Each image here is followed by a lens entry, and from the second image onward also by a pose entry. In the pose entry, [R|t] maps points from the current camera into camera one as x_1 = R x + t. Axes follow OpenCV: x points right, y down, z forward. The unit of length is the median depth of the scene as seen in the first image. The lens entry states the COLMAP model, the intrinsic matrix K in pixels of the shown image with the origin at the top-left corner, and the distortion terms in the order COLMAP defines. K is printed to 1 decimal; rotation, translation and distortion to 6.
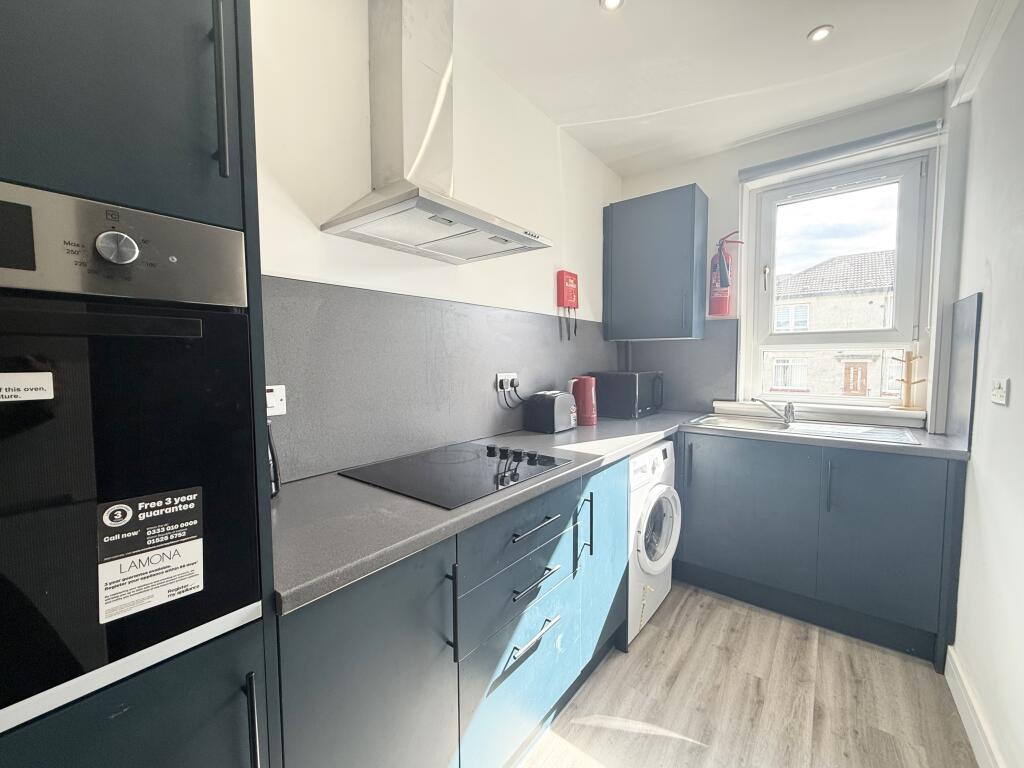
lens RADIAL K [[408.3, 0, 515.5], [0, 408.3, 382.3], [0, 0, 1]] dist [-0.001133, -0.000192]
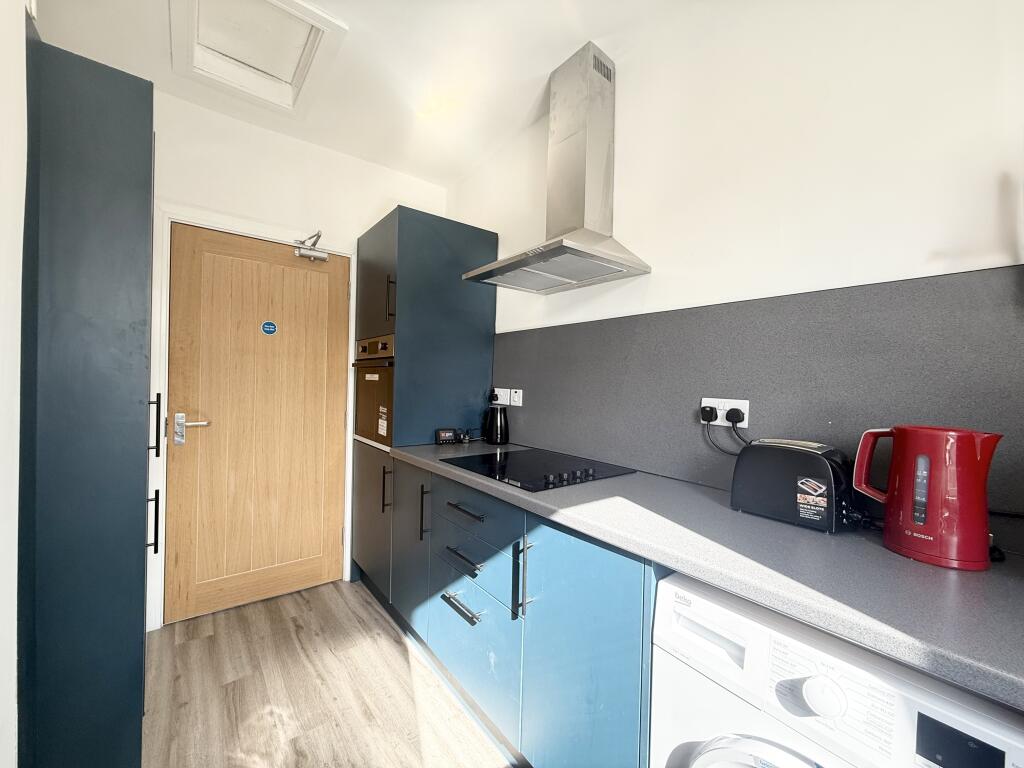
lens RADIAL K [[408.3, 0, 515.4], [0, 408.3, 384.6], [0, 0, 1]] dist [-0.001133, -0.000192]
pose [[-0.211657, 0.009005, -0.977302, 0.717201], [-0.084719, 0.996025, 0.027526, -0.035509], [0.973665, 0.088622, -0.210053, 0.825209]]
